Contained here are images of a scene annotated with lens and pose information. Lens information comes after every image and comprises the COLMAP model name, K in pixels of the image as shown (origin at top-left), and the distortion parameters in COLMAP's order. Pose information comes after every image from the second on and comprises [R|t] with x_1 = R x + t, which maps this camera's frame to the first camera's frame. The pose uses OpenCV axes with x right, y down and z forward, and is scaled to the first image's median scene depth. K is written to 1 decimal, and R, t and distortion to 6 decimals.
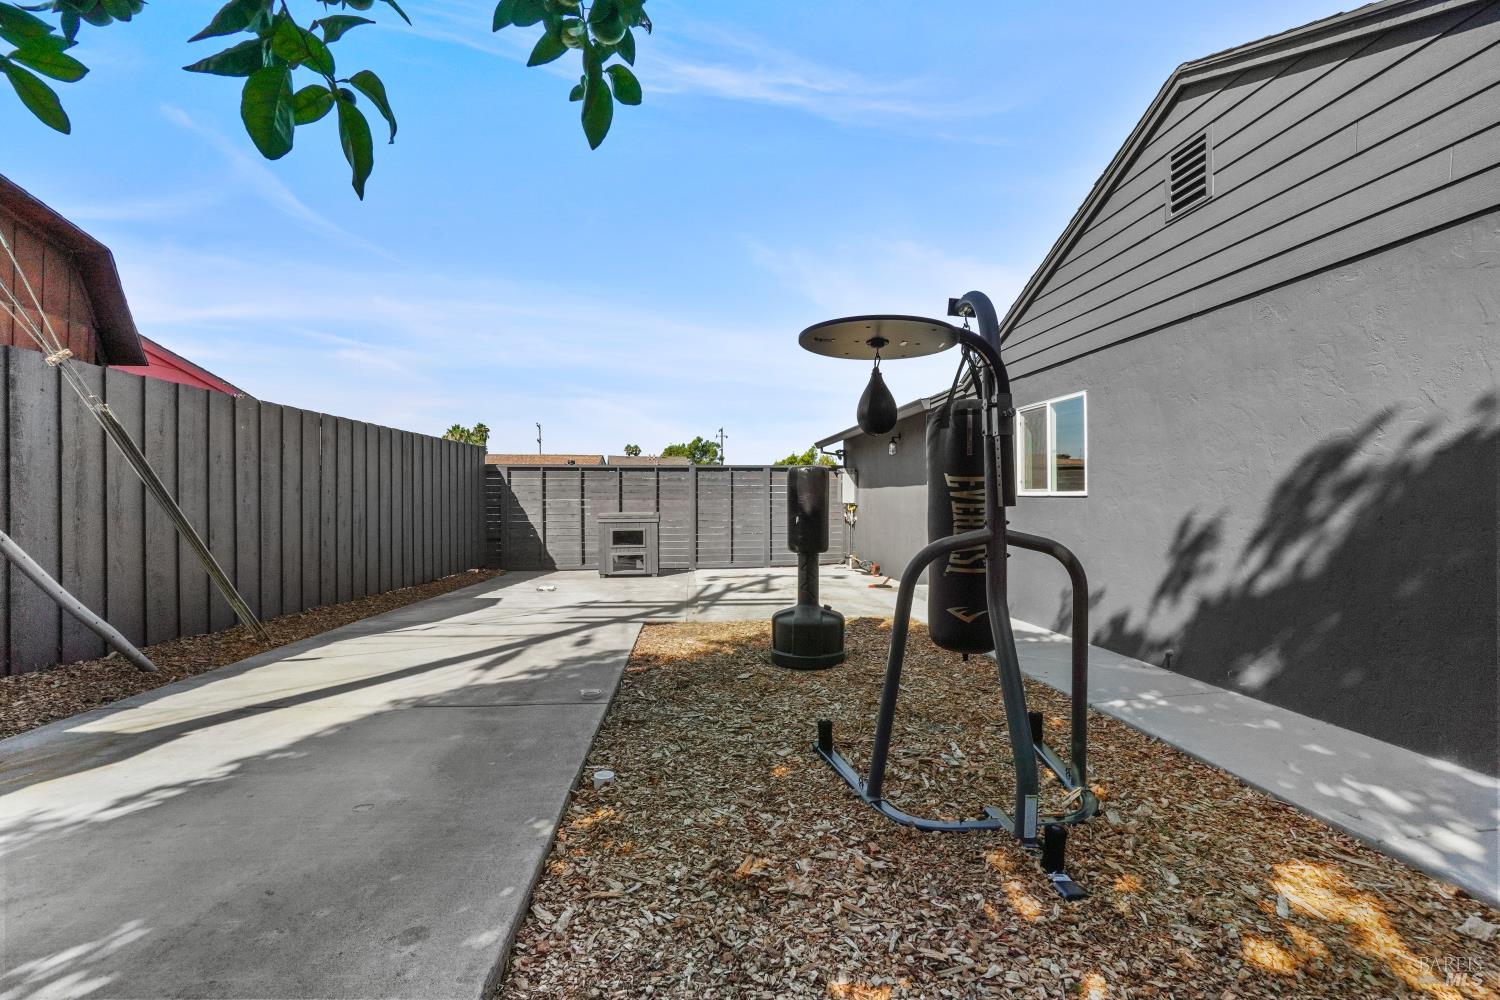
lens RADIAL K [[652.9, 0, 742.6], [0, 652.9, 502.8], [0, 0, 1]] dist [-0.062734, 0.021651]
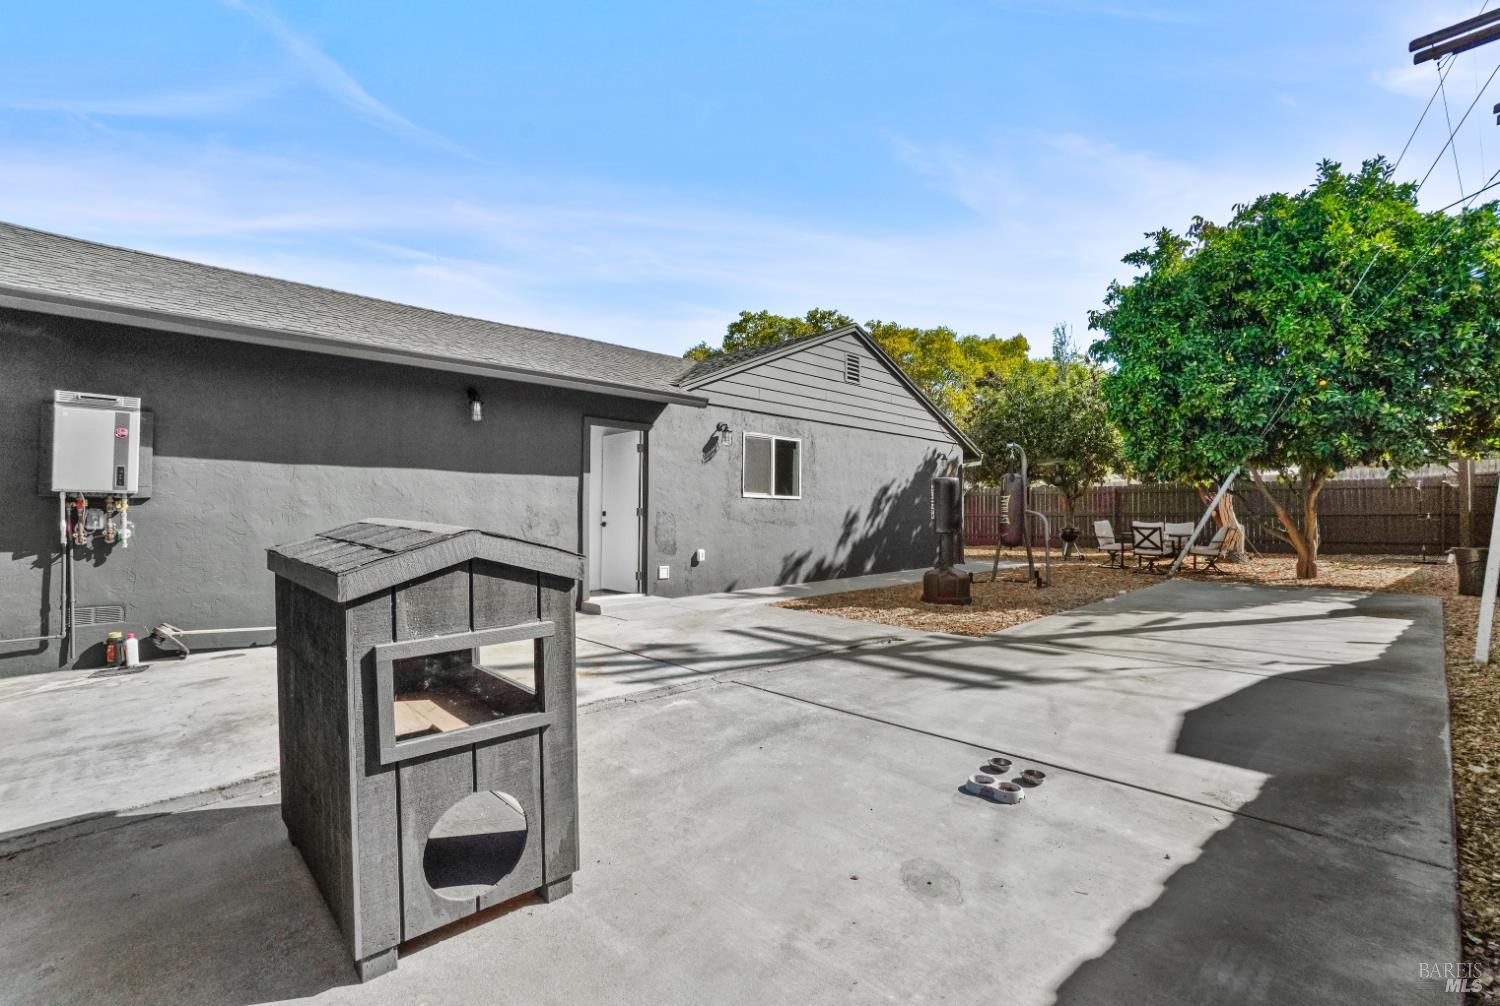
lens RADIAL K [[669.0, 0, 745.1], [0, 669.0, 503.8], [0, 0, 1]] dist [-0.070251, 0.023827]
pose [[-0.614293, 0.014383, 0.788947, -1.062958], [0.001676, 0.999855, -0.016924, 0.042850], [-0.789076, -0.009074, -0.614228, 2.934443]]
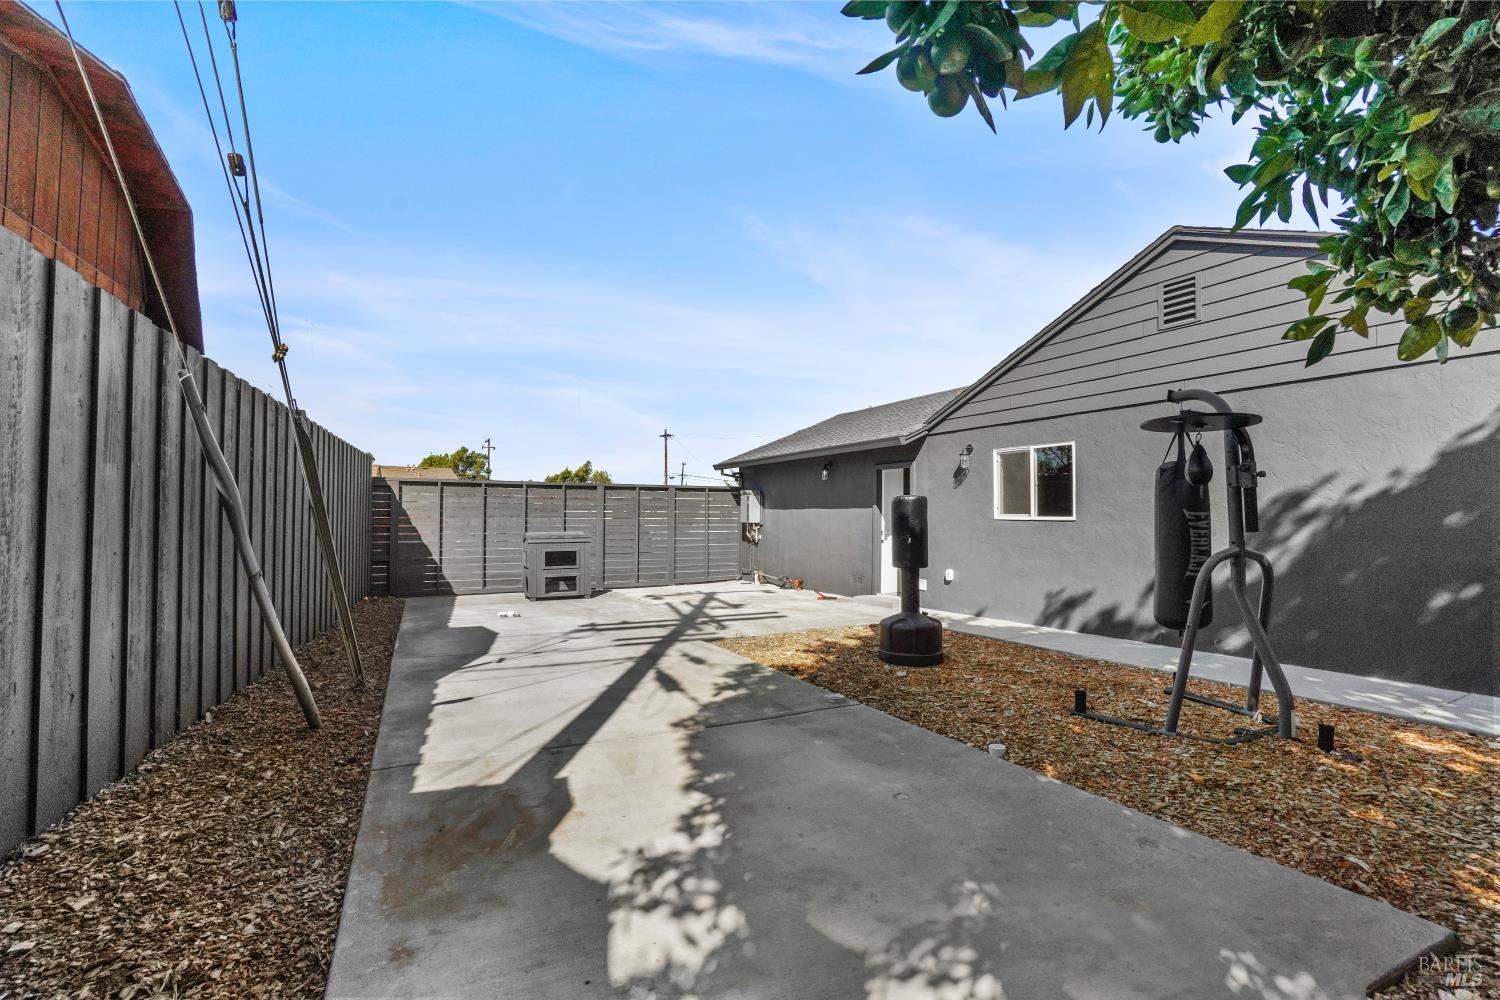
lens RADIAL K [[655.9, 0, 753.0], [0, 655.9, 503.5], [0, 0, 1]] dist [-0.063955, 0.022319]
pose [[0.932717, 0.012810, 0.360382, -0.742983], [-0.004117, 0.999682, -0.024879, -0.012706], [-0.360586, 0.021721, 0.932473, -0.008485]]
